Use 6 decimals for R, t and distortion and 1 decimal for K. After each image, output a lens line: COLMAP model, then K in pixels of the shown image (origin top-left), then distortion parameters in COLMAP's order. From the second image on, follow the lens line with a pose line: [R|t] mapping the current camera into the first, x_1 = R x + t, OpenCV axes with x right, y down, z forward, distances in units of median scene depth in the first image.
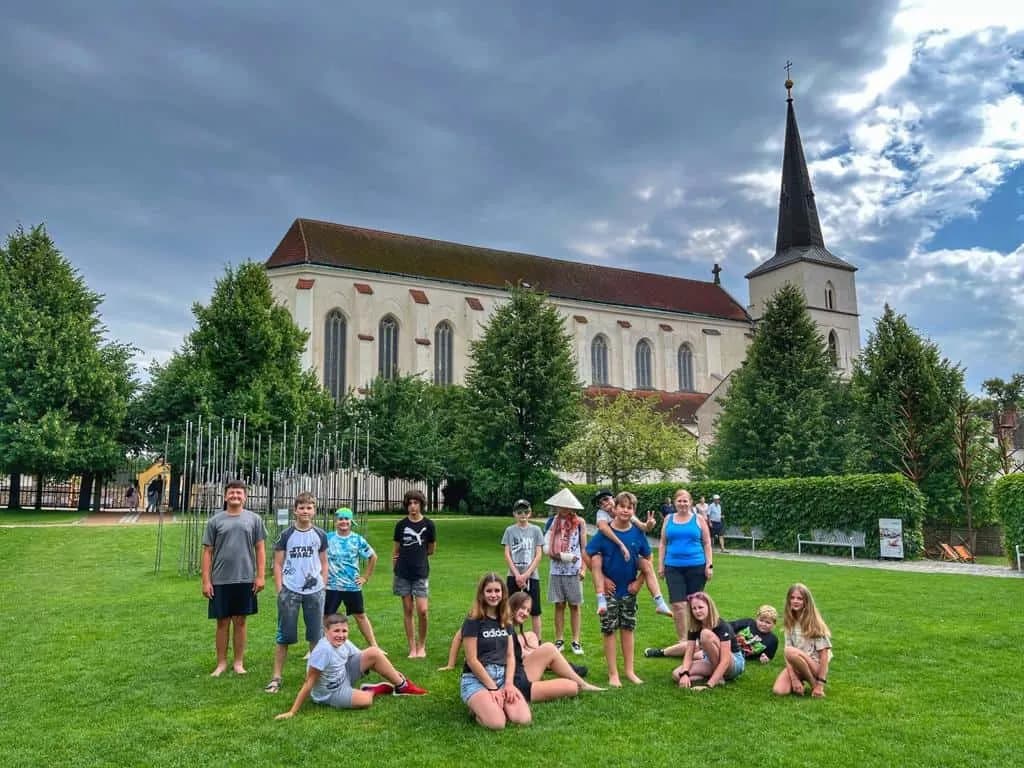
lens RADIAL K [[722.2, 0, 516.2], [0, 722.2, 375.5], [0, 0, 1]] dist [0.070959, -0.047796]
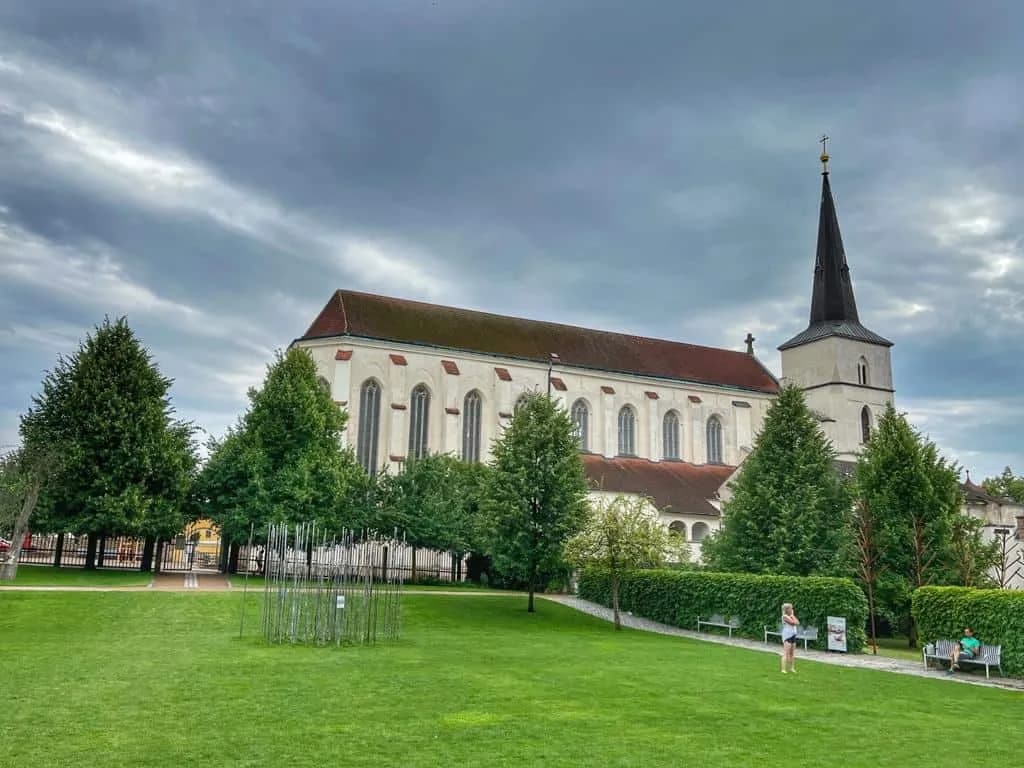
lens RADIAL K [[776.4, 0, 512.0], [0, 776.4, 384.0], [0, 0, 1]] dist [0.075549, -0.061233]
pose [[0.998234, 0.025334, -0.053733, 0.024480], [-0.027846, 0.998529, -0.046523, -0.059658], [0.052475, 0.047937, 0.997471, -0.176576]]
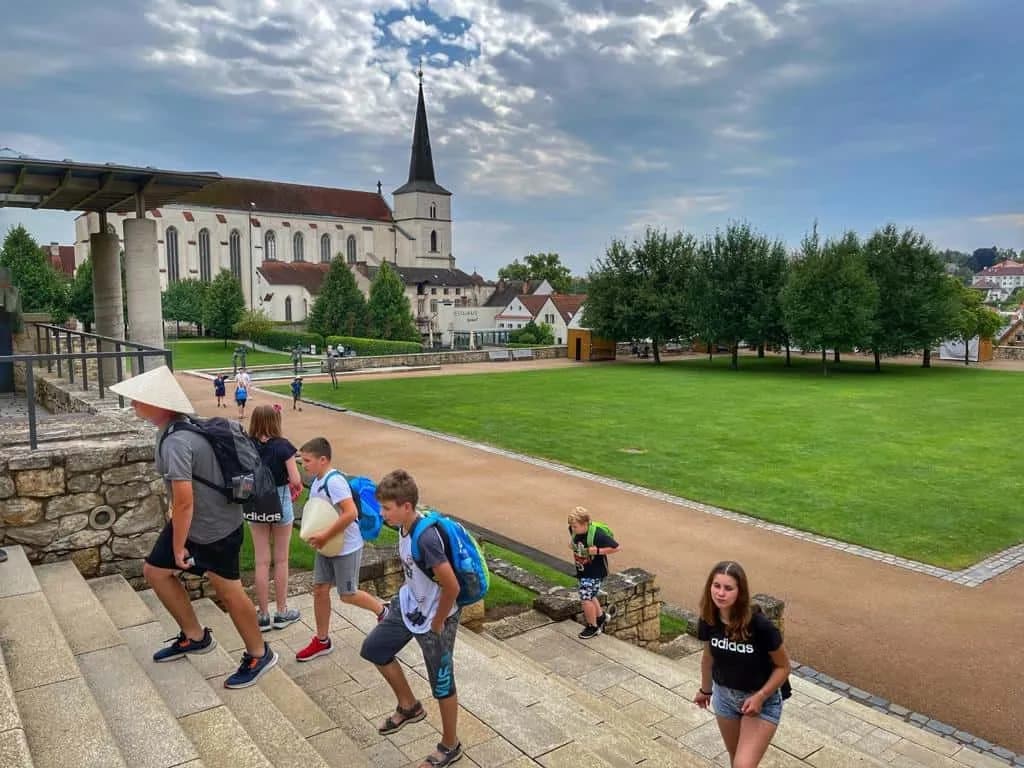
lens RADIAL K [[776.4, 0, 512.0], [0, 776.4, 384.0], [0, 0, 1]] dist [0.075549, -0.061233]
pose [[0.972662, -0.016635, 0.231628, 0.335020], [-0.051396, 0.957276, 0.284573, -0.530027], [-0.226466, -0.288698, 0.930251, -2.001064]]
